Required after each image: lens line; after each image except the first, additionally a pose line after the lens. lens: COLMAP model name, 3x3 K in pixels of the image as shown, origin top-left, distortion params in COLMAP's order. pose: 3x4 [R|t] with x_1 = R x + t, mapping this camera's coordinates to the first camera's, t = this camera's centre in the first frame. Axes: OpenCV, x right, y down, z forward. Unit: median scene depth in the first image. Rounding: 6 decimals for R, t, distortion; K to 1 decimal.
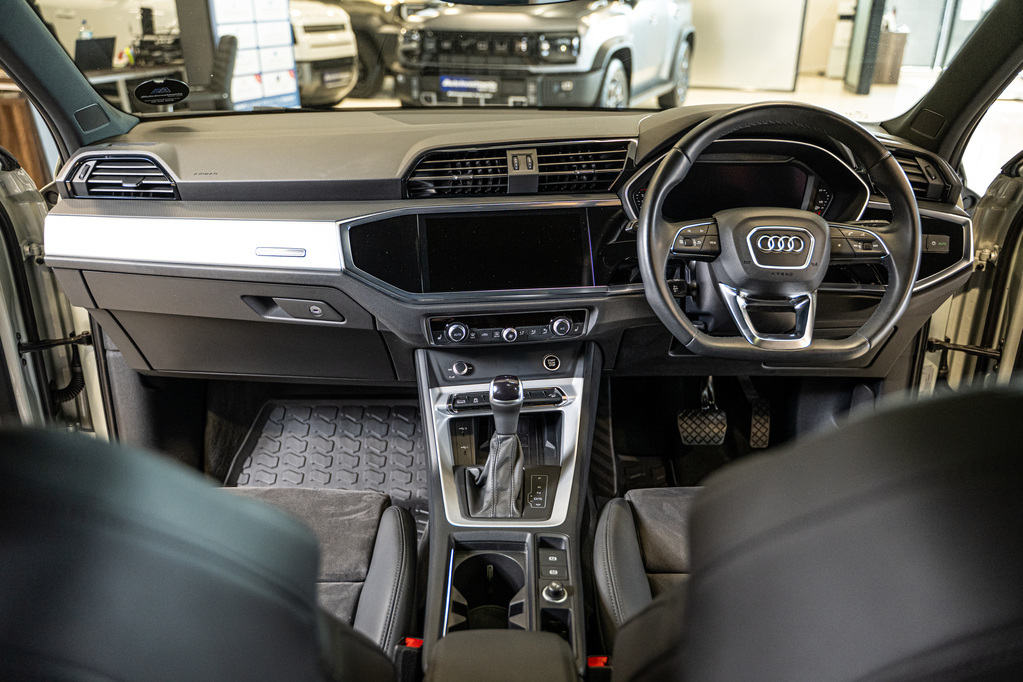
lens RADIAL K [[784.5, 0, 511.5], [0, 784.5, 341.0], [0, 0, 1]] dist [0.003002, -0.046184]
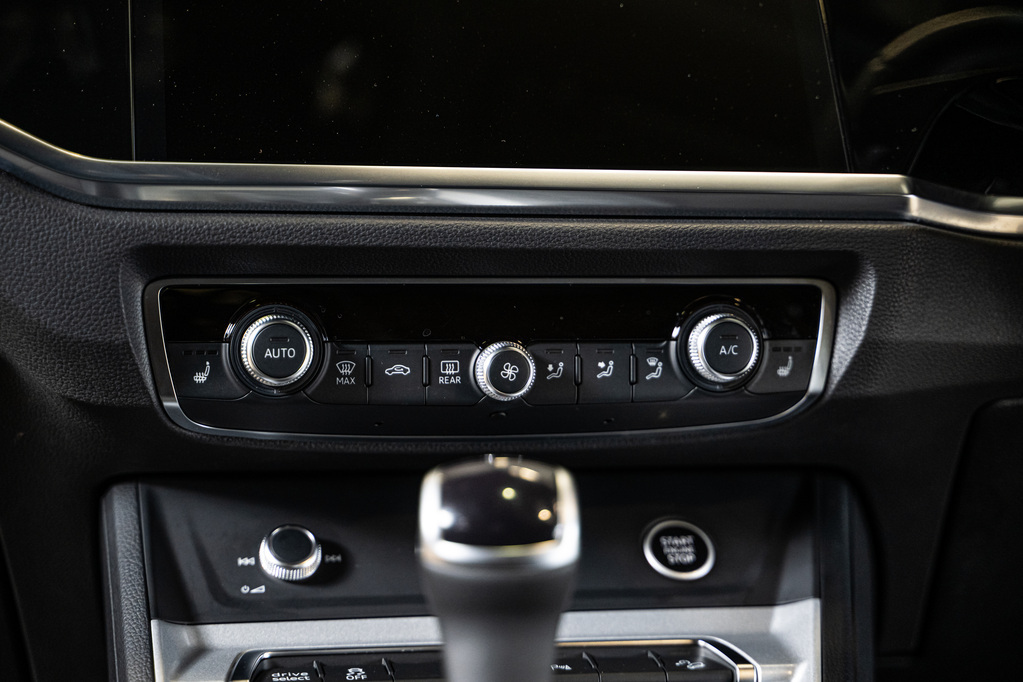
lens RADIAL K [[2174.8, 0, 511.5], [0, 2174.8, 341.0], [0, 0, 1]] dist [-0.034426, 0.224506]
pose [[0.999827, -0.007013, 0.017216, -0.011266], [0.011994, 0.950919, -0.309208, 0.185398], [-0.014203, 0.309361, 0.950839, 0.388793]]
